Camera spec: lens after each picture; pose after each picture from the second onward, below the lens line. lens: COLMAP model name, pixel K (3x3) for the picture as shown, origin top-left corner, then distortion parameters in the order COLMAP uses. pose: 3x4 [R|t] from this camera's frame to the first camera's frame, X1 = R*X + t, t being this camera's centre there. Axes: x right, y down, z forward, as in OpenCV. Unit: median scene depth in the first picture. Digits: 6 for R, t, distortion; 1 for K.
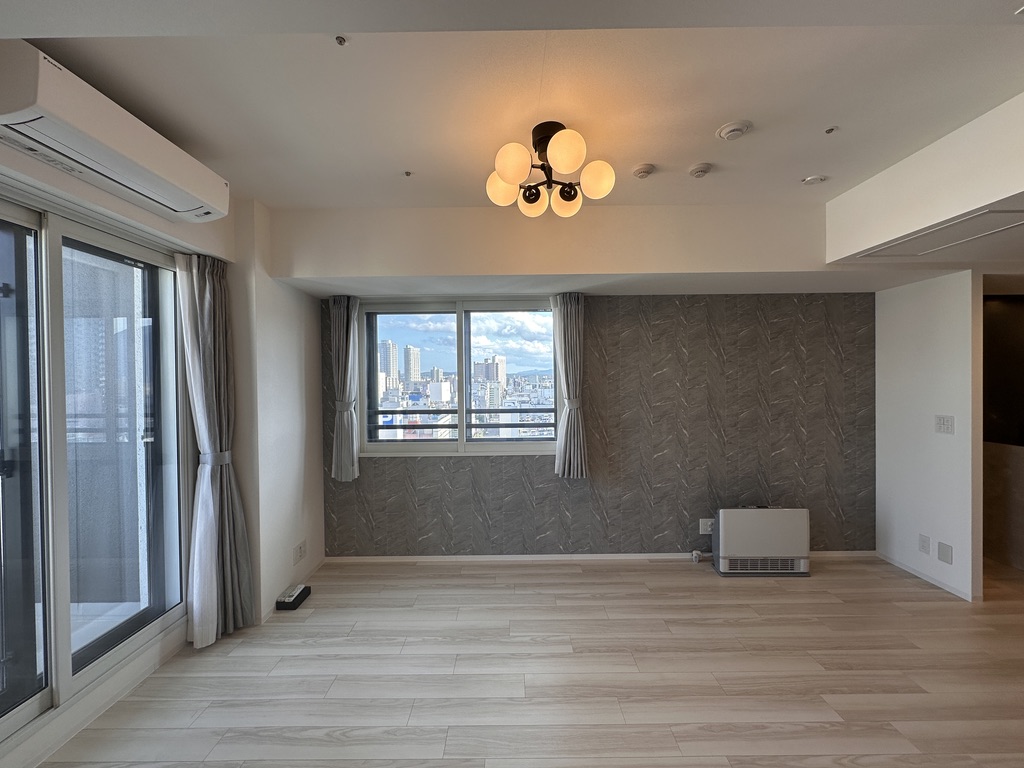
lens RADIAL K [[406.4, 0, 512.5], [0, 406.4, 383.9], [0, 0, 1]] dist [-0.006867, 0.001286]
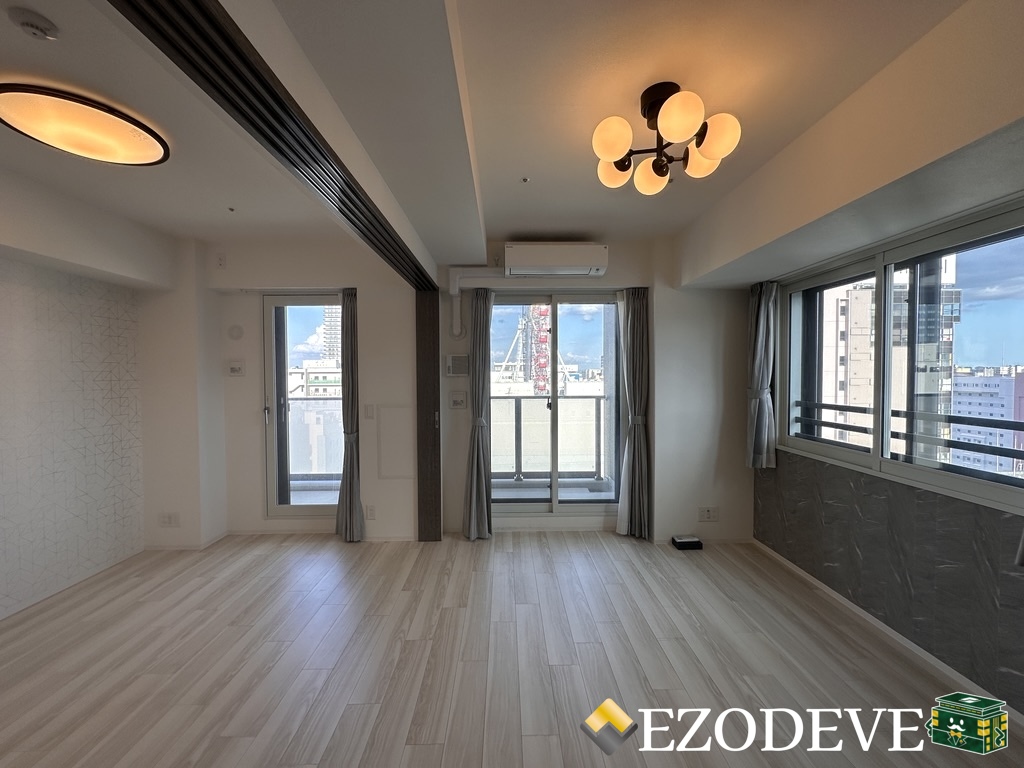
lens RADIAL K [[406.4, 0, 511.6], [0, 406.4, 380.8], [0, 0, 1]] dist [-0.006867, 0.001286]
pose [[0.019289, 0.029858, -0.999368, 0.478253], [-0.006868, 0.999534, 0.029730, -0.002685], [0.999790, 0.006291, 0.019485, 0.307319]]
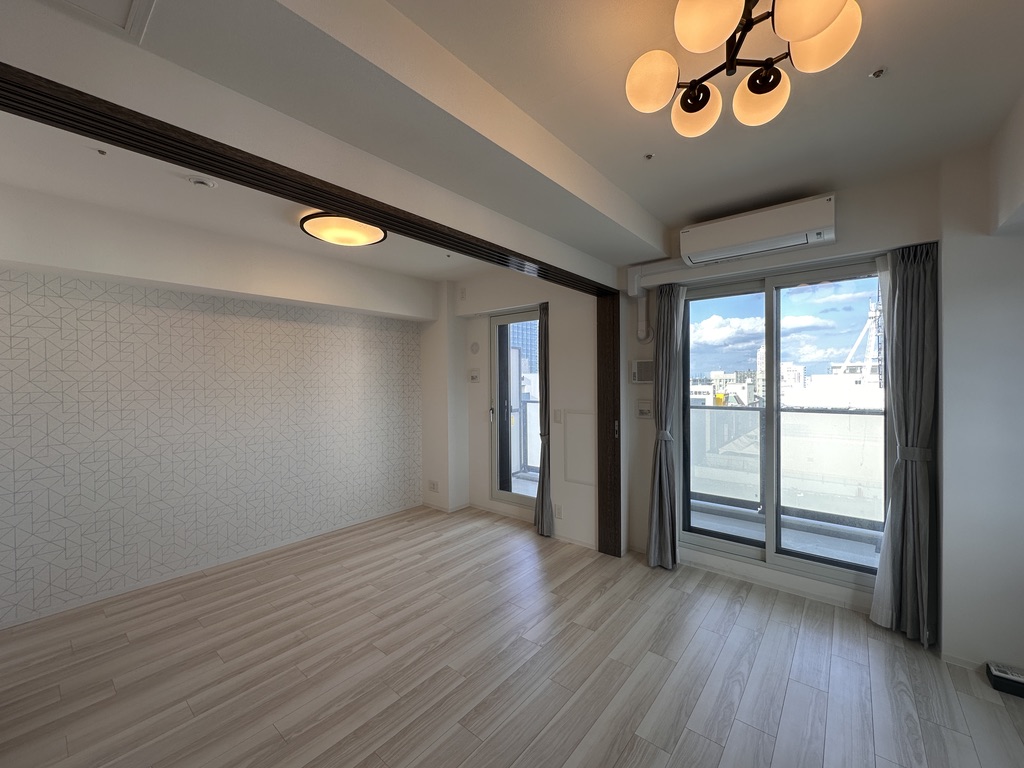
lens RADIAL K [[406.4, 0, 510.4], [0, 406.4, 380.8], [0, 0, 1]] dist [-0.006867, 0.001286]
pose [[-0.639322, 0.019359, -0.768696, 0.380314], [0.007242, 0.999790, 0.019156, -0.008729], [0.768905, 0.006680, -0.639328, 0.539131]]
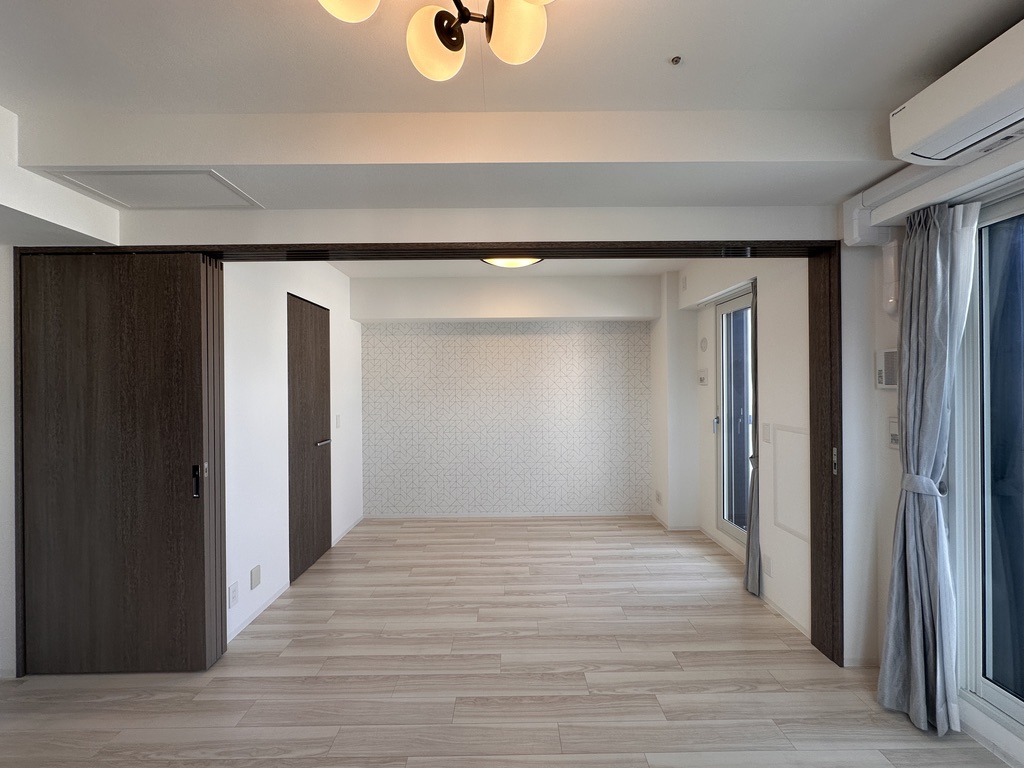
lens RADIAL K [[406.4, 0, 510.7], [0, 406.4, 380.7], [0, 0, 1]] dist [-0.006867, 0.001286]
pose [[-0.999724, 0.021517, -0.009433, 0.009455], [0.021481, 0.999761, 0.003965, -0.006854], [0.009516, 0.003761, -0.999948, 0.700925]]
